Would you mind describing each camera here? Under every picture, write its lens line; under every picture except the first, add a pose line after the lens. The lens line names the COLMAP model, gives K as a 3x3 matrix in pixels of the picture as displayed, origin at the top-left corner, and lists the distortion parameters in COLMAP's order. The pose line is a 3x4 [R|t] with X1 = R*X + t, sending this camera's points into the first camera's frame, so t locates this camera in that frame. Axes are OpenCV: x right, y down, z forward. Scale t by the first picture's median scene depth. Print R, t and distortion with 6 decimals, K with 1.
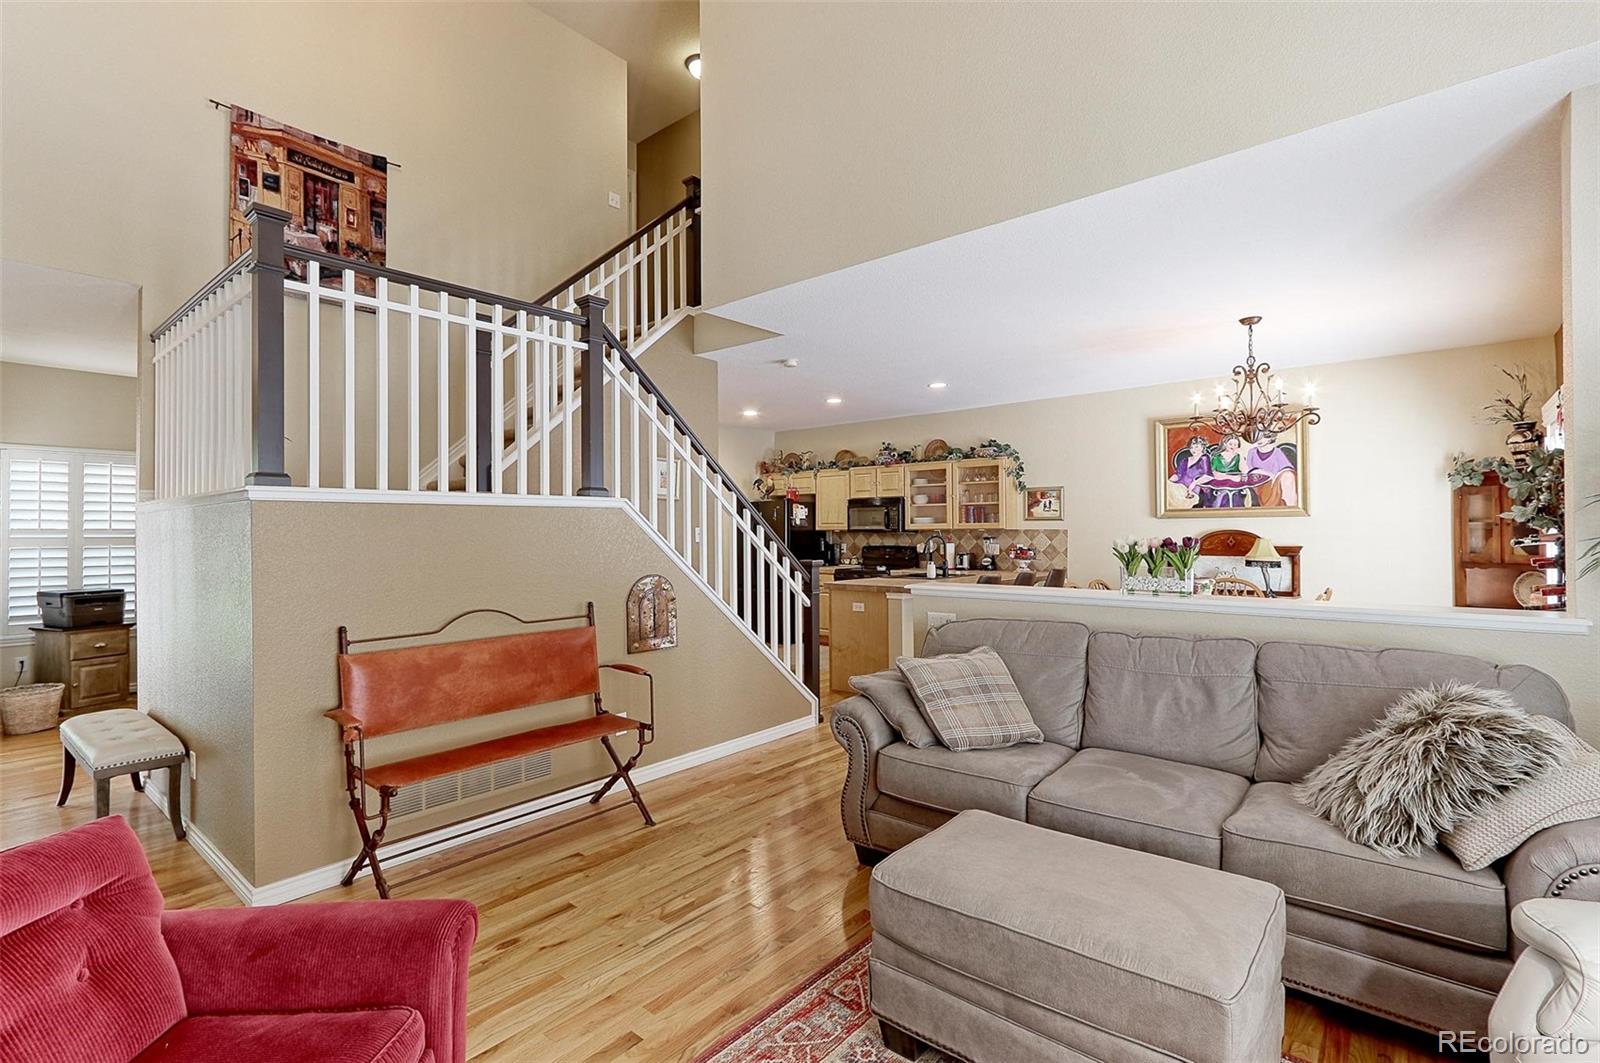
lens RADIAL K [[767.3, 0, 780.5], [0, 767.3, 519.2], [0, 0, 1]] dist [-0.001193, 0.006847]
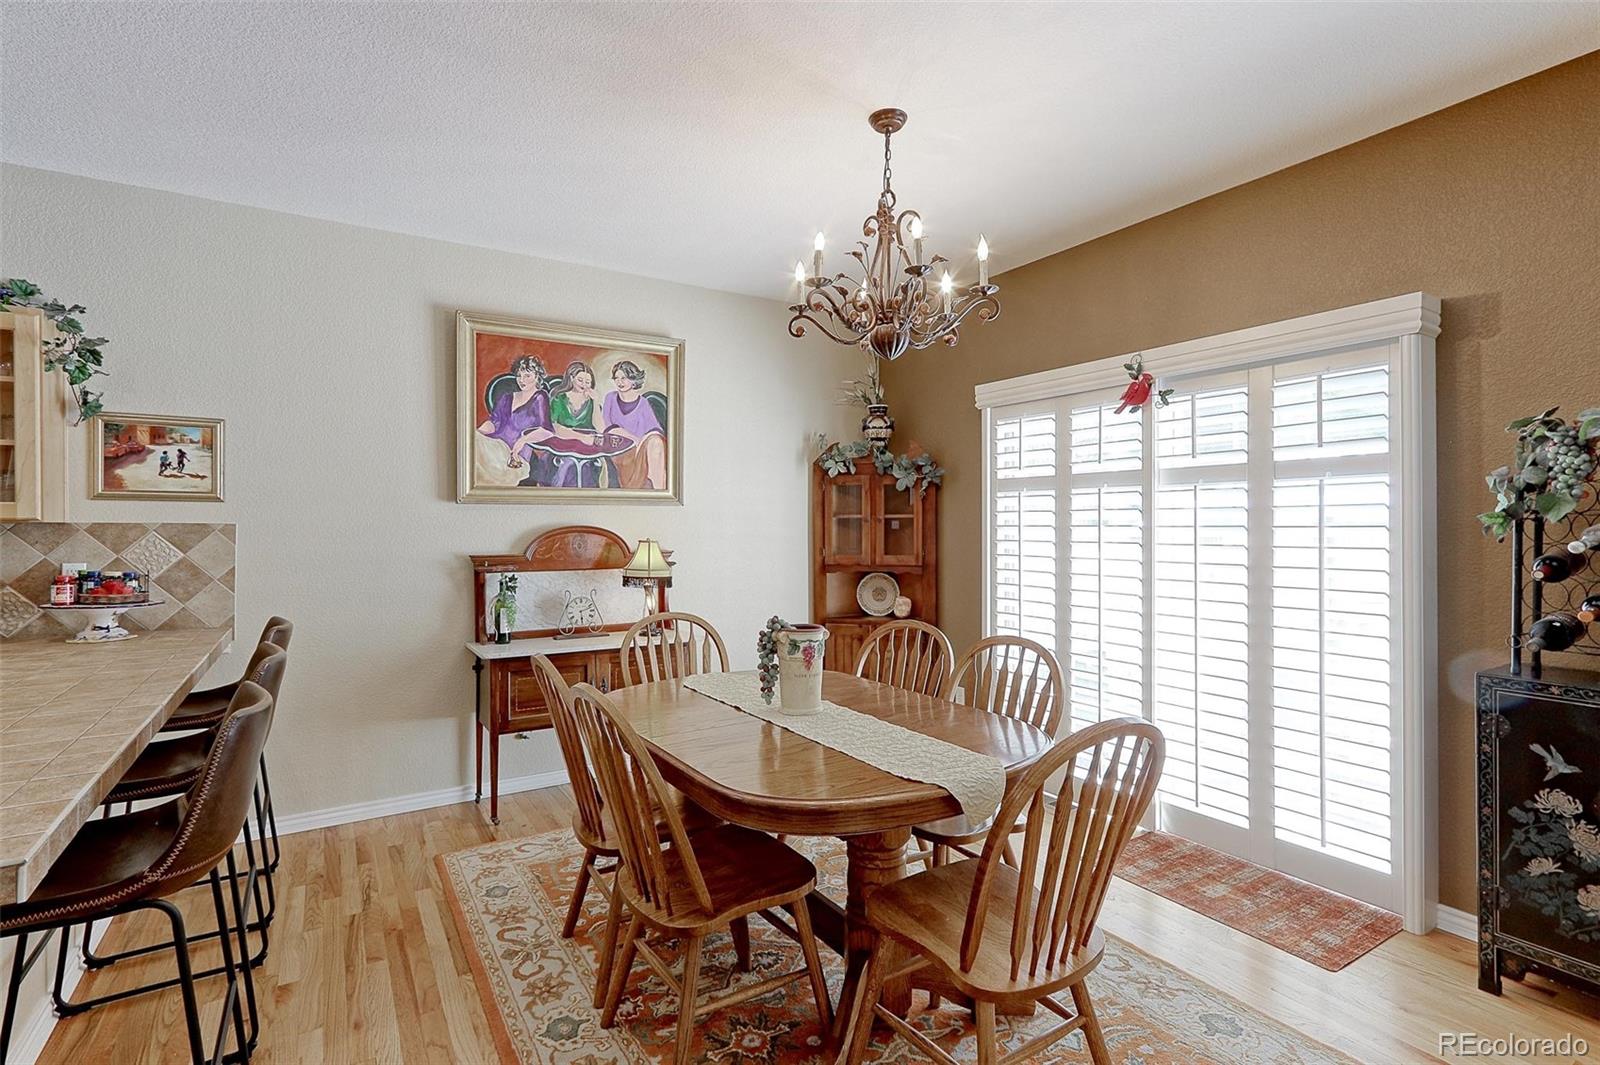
lens RADIAL K [[767.3, 0, 799.9], [0, 767.3, 527.1], [0, 0, 1]] dist [-0.001193, 0.006847]
pose [[0.290469, 0.001077, 0.956884, 0.060368], [-0.015874, 0.999867, 0.003693, 0.008732], [-0.956753, -0.016262, 0.290448, 0.566566]]
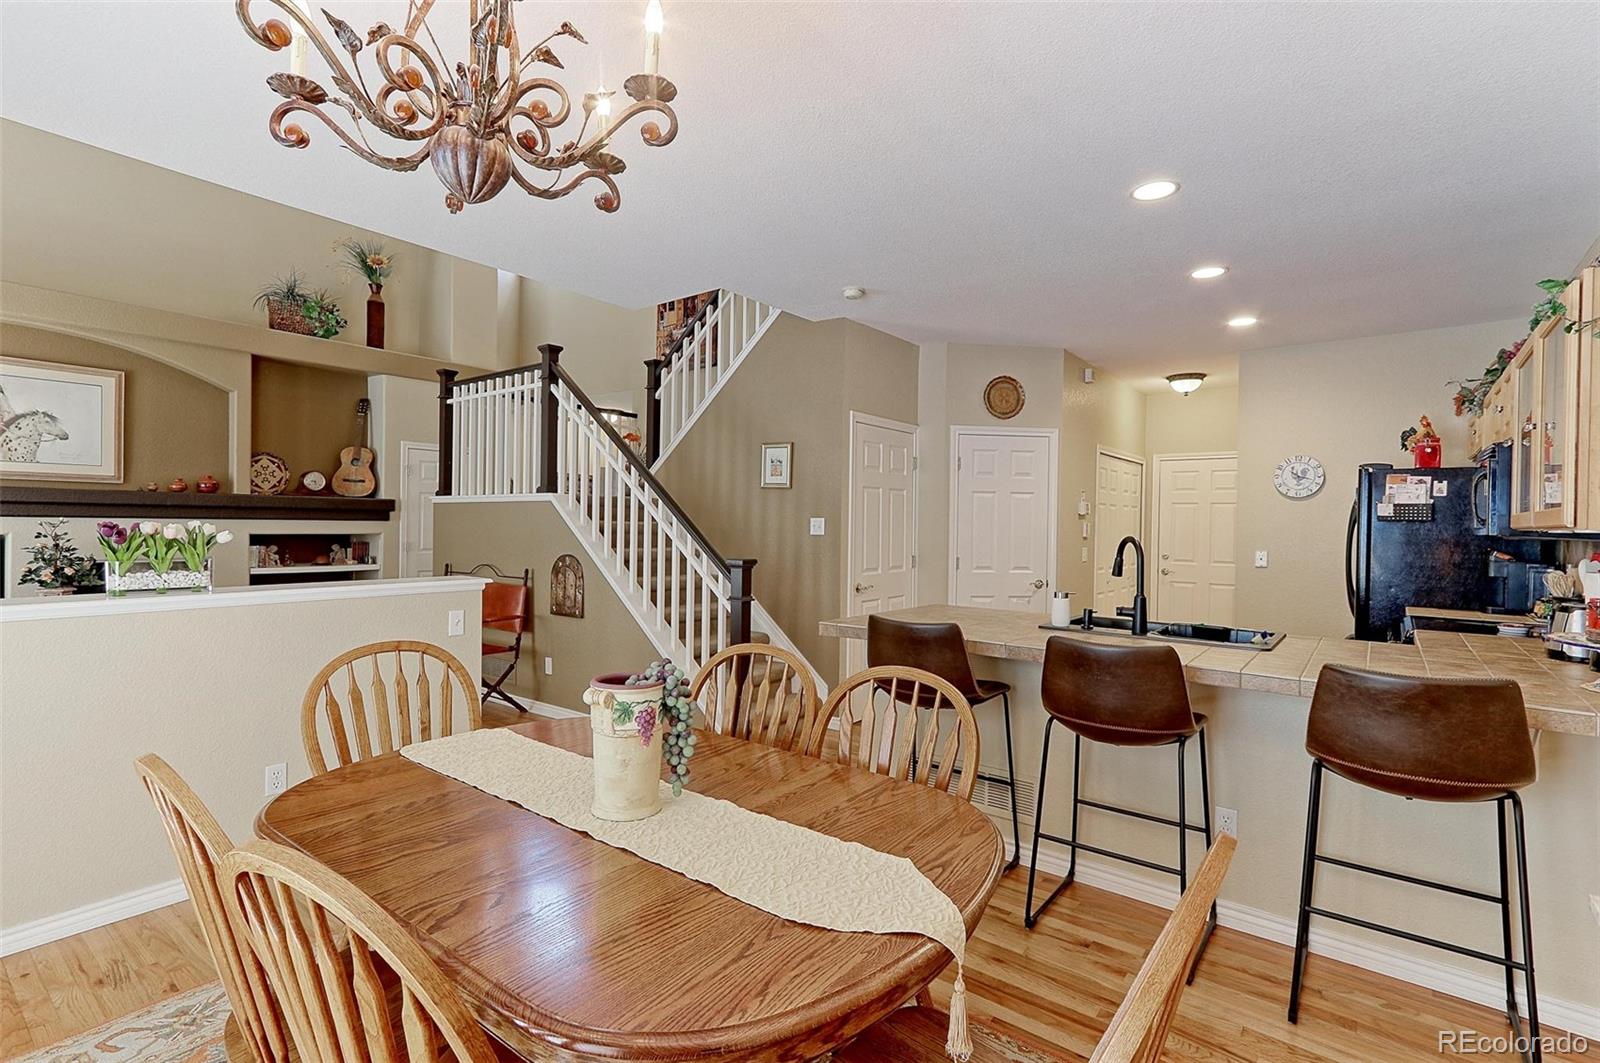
lens RADIAL K [[767.3, 0, 799.2], [0, 767.3, 525.4], [0, 0, 1]] dist [-0.001193, 0.006847]
pose [[0.030344, 0.008004, -0.999507, 0.565302], [0.001950, 0.999966, 0.008066, 0.008909], [0.999538, -0.002194, 0.030327, 0.705850]]
